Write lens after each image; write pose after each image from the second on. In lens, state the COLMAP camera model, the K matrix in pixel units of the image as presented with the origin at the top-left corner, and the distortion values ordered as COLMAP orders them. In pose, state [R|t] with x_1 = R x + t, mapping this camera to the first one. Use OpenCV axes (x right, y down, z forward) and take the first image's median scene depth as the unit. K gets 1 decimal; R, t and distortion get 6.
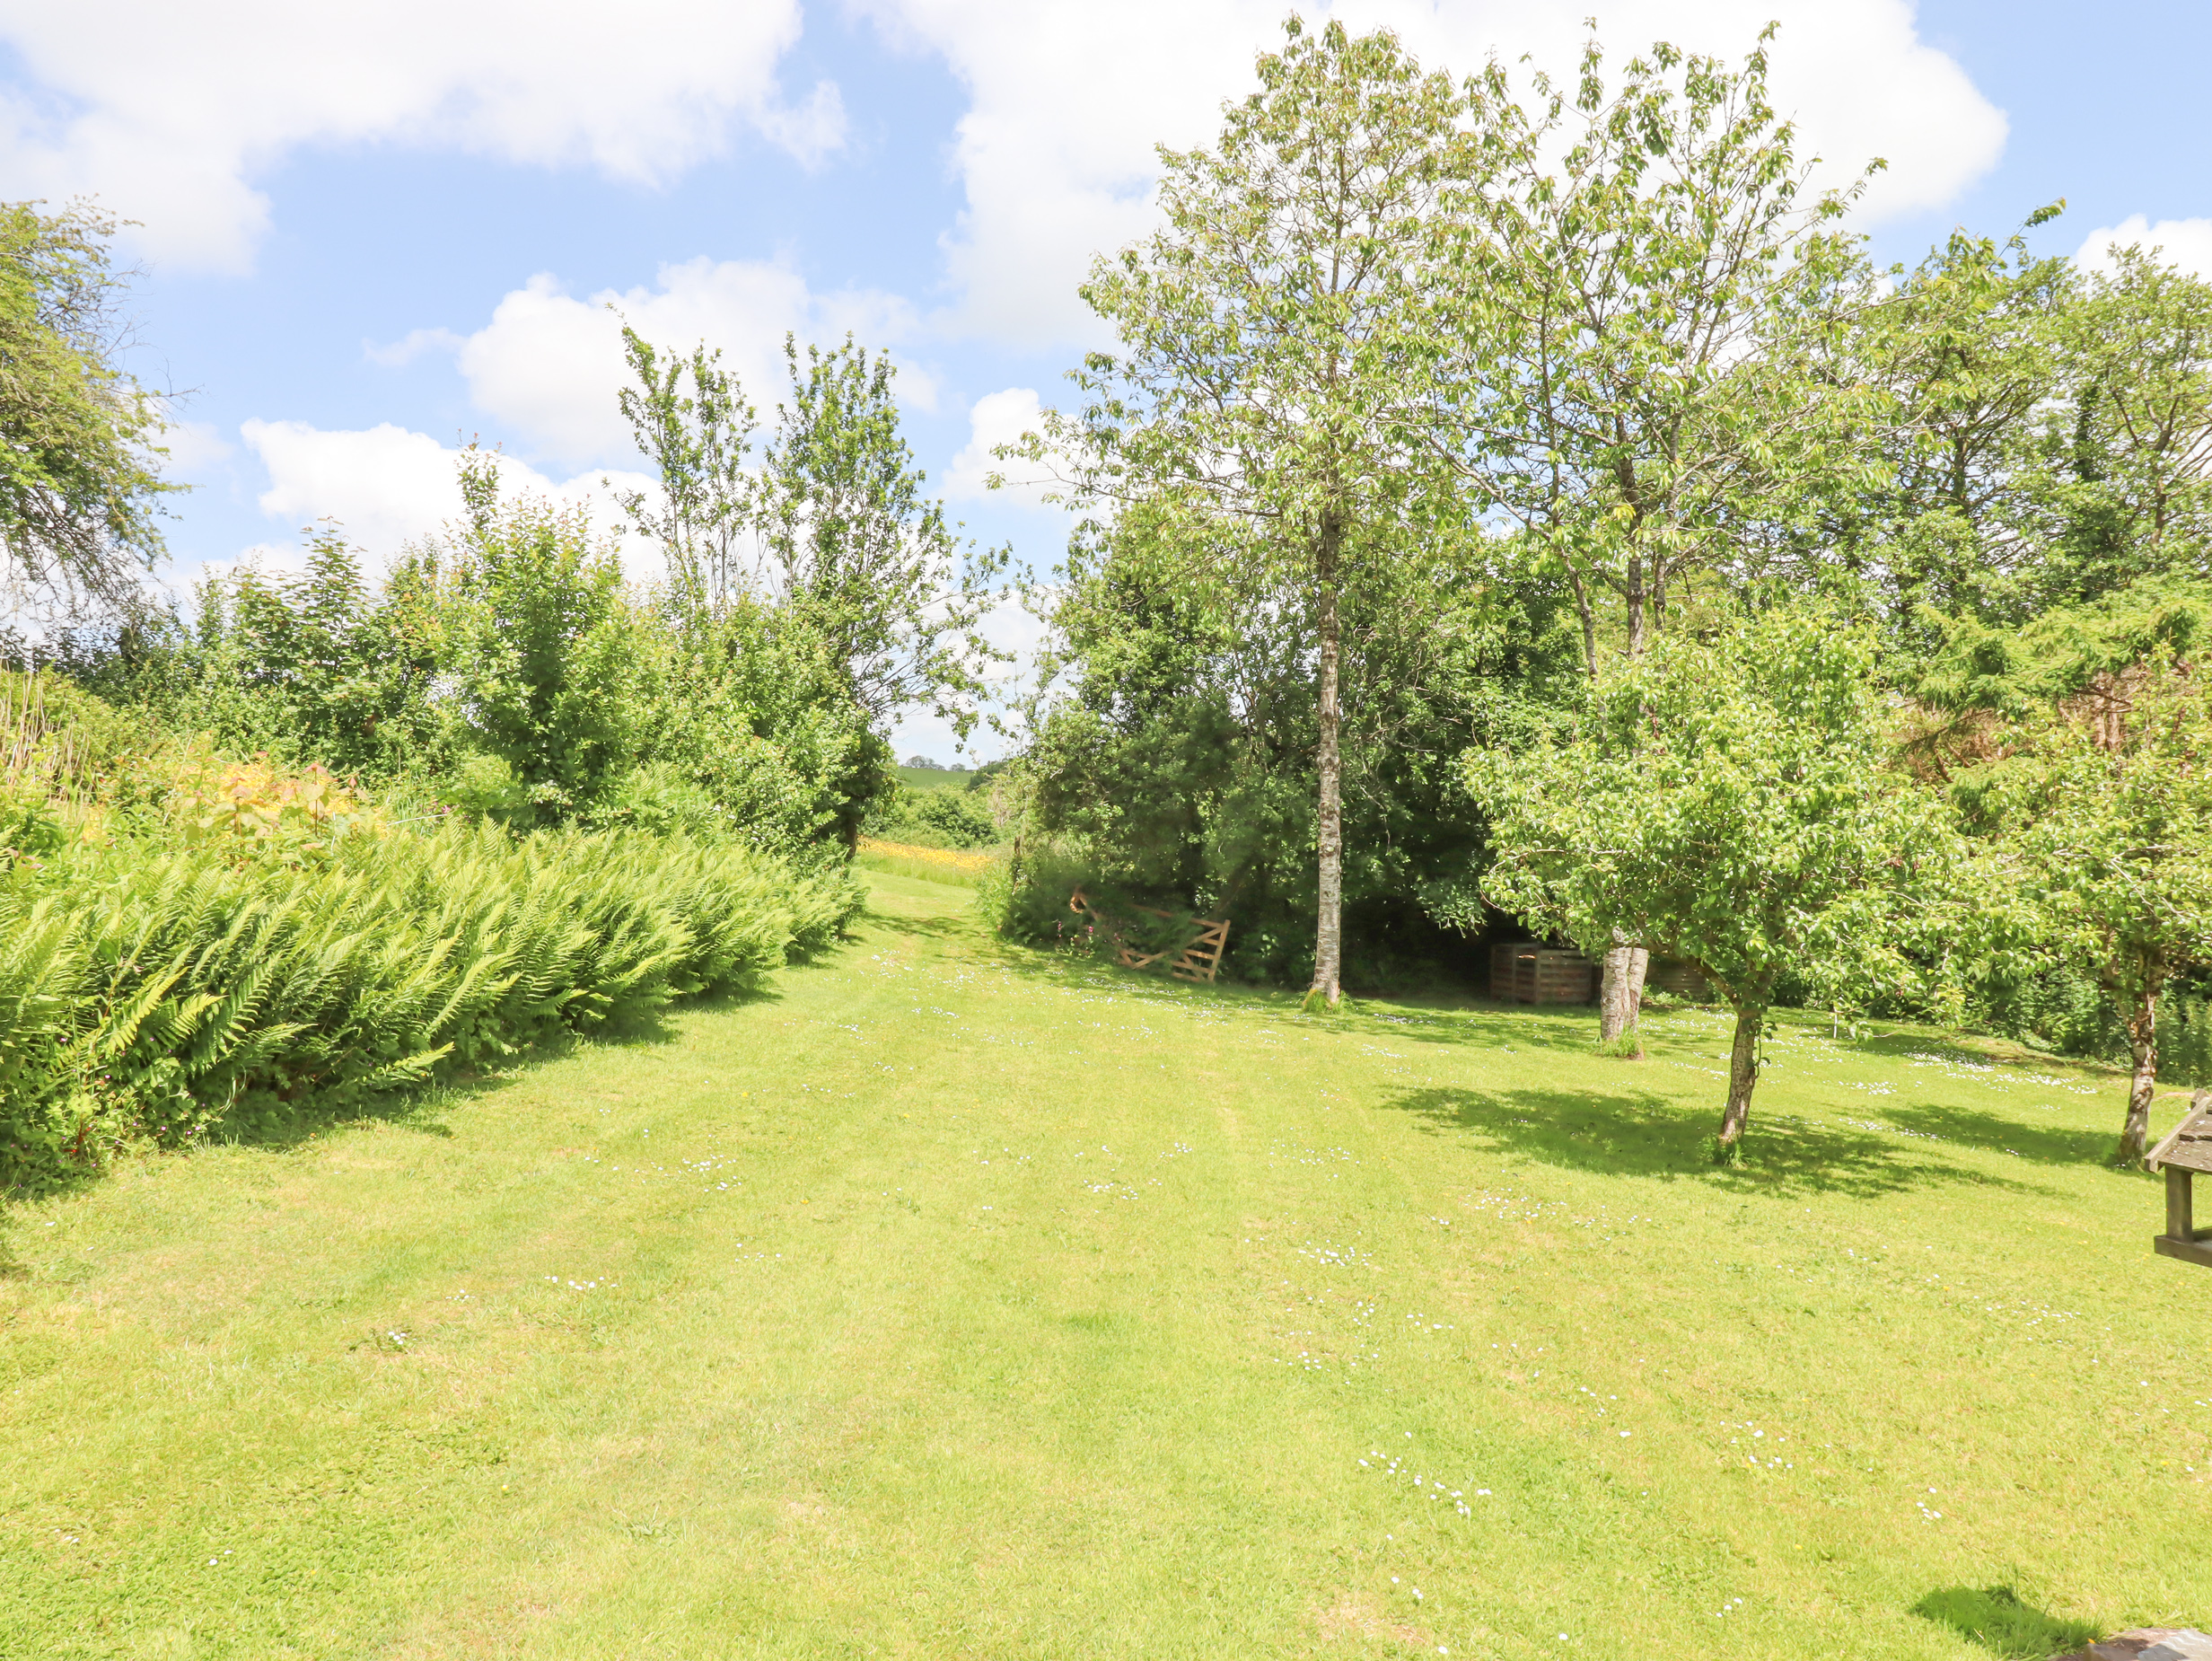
lens RADIAL K [[1607.6, 0, 1111.4], [0, 1607.6, 826.2], [0, 0, 1]] dist [0.019187, -0.016033]
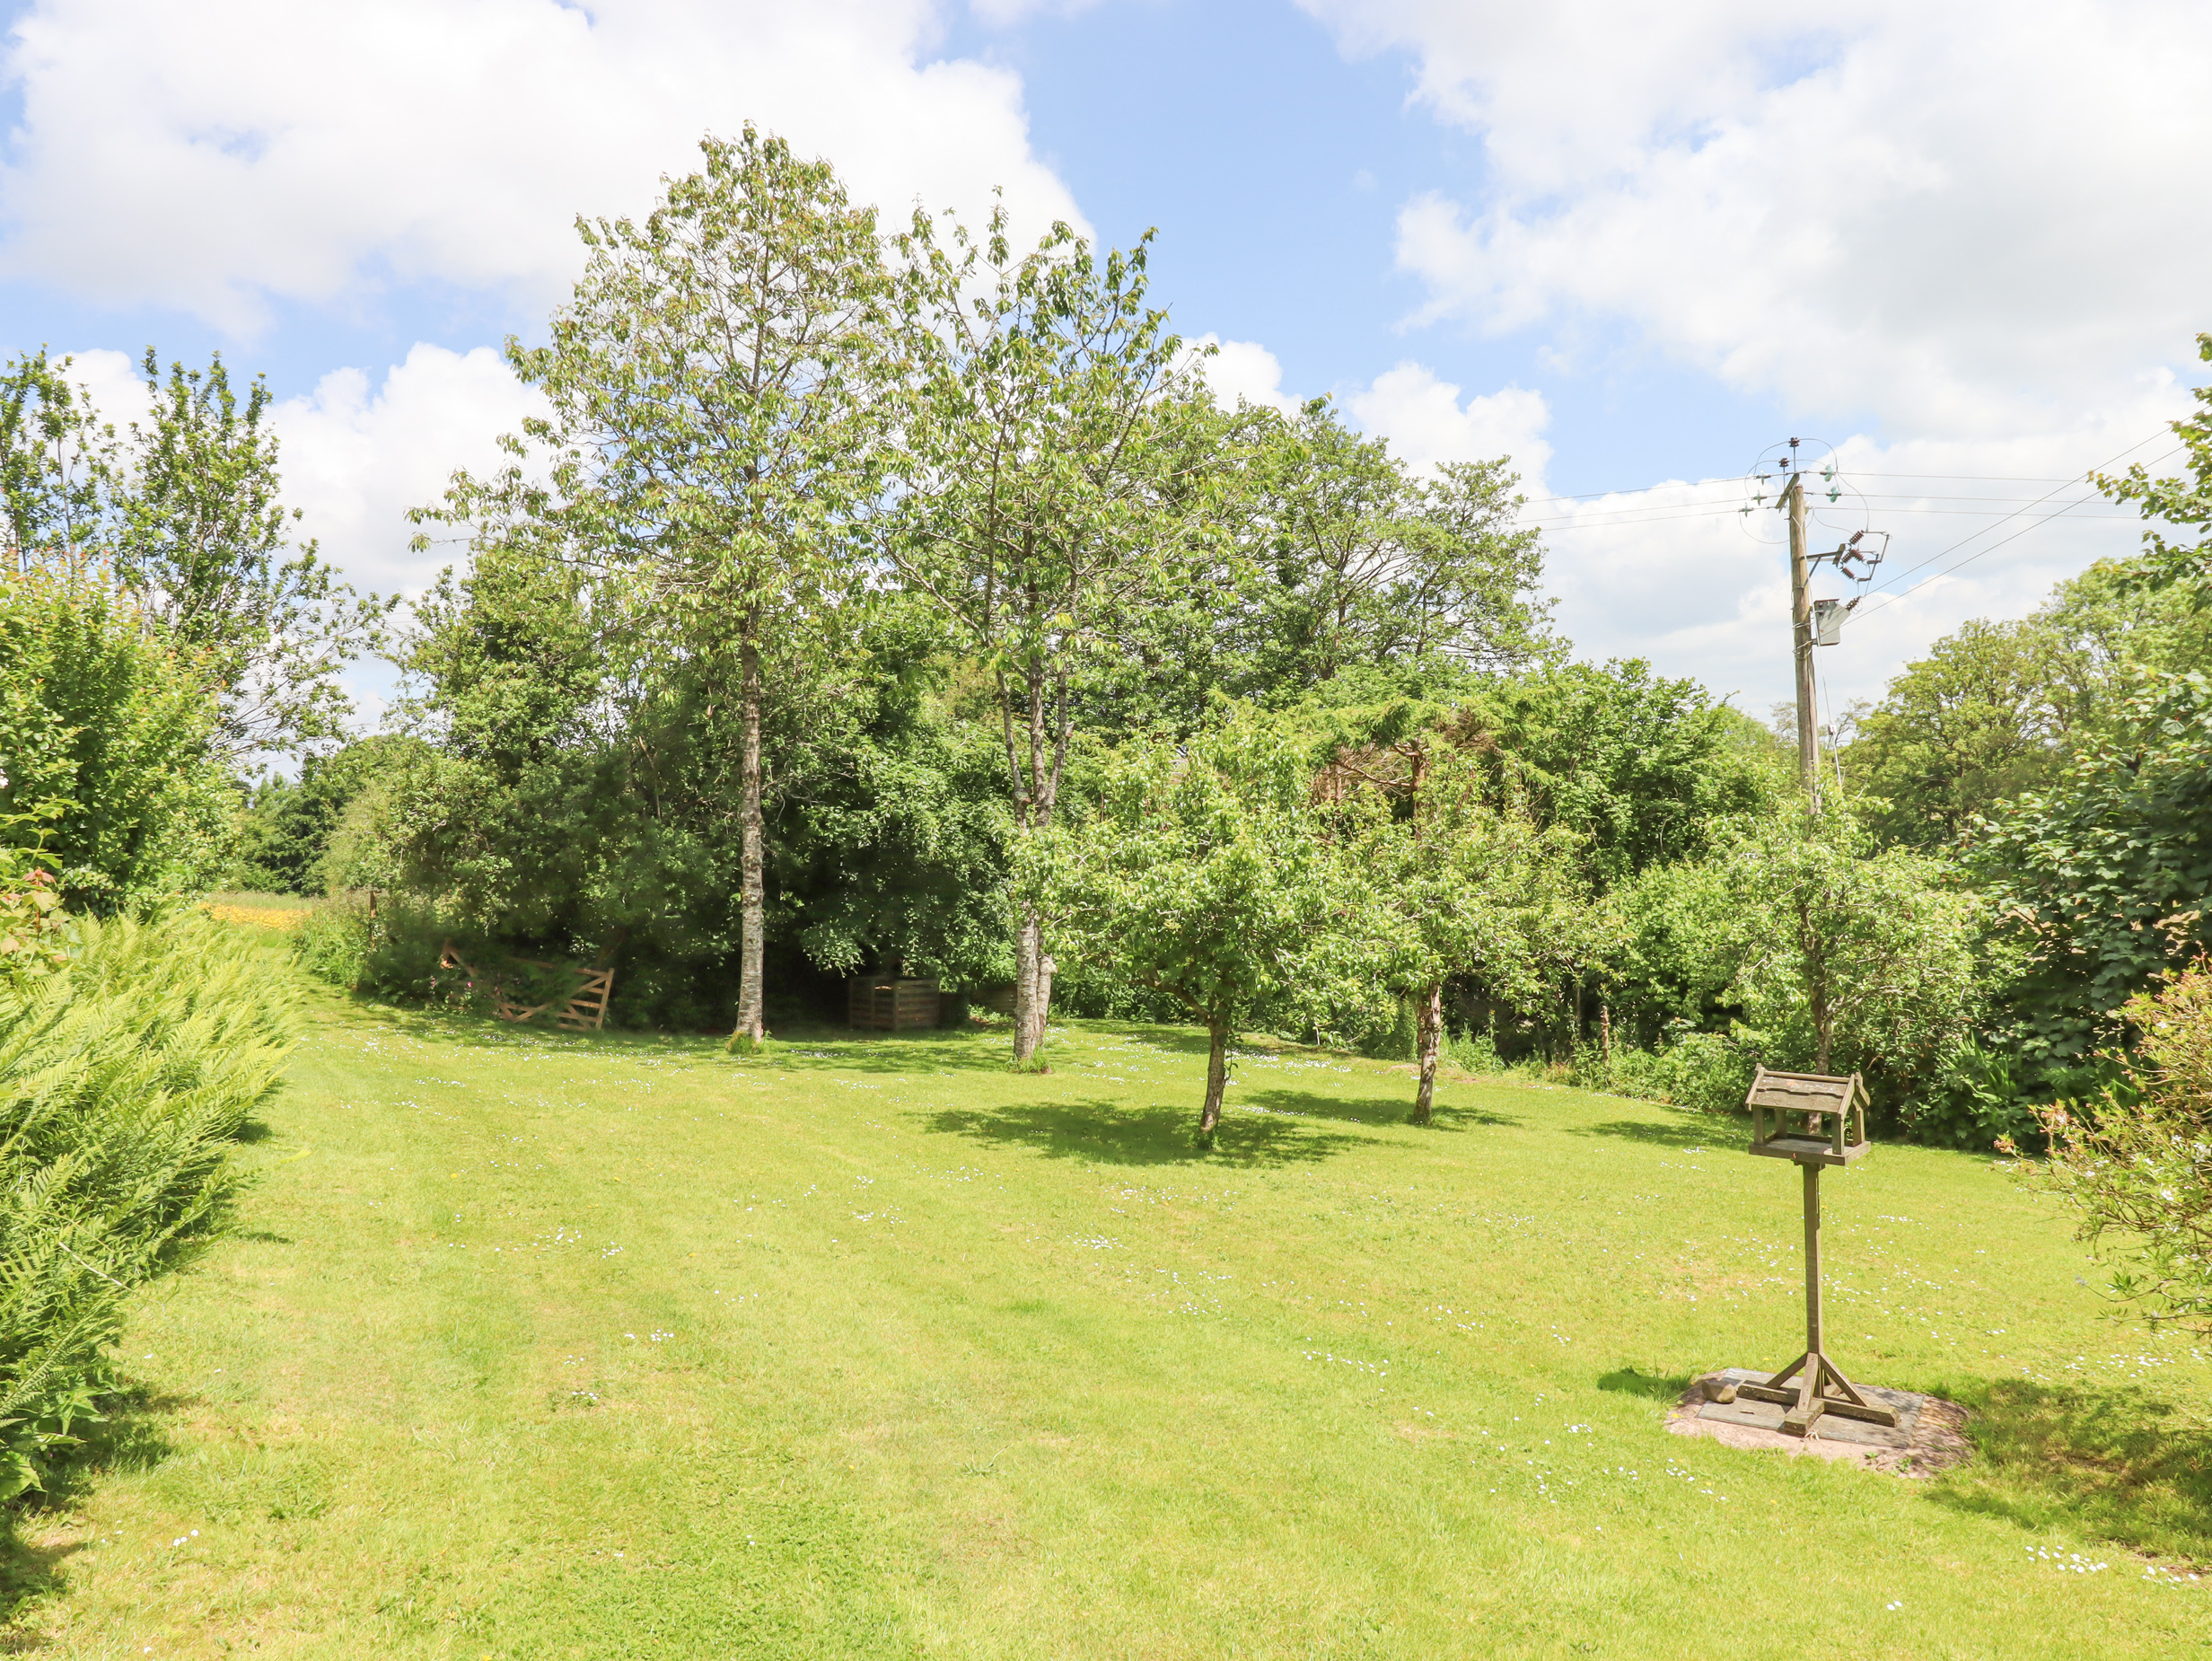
lens RADIAL K [[1607.6, 0, 1099.8], [0, 1607.6, 830.7], [0, 0, 1]] dist [0.019187, -0.016033]
pose [[0.883410, -0.008158, 0.468531, -0.160321], [0.014029, 0.999861, -0.009041, -0.018214], [-0.468392, 0.014560, 0.883401, -0.051930]]
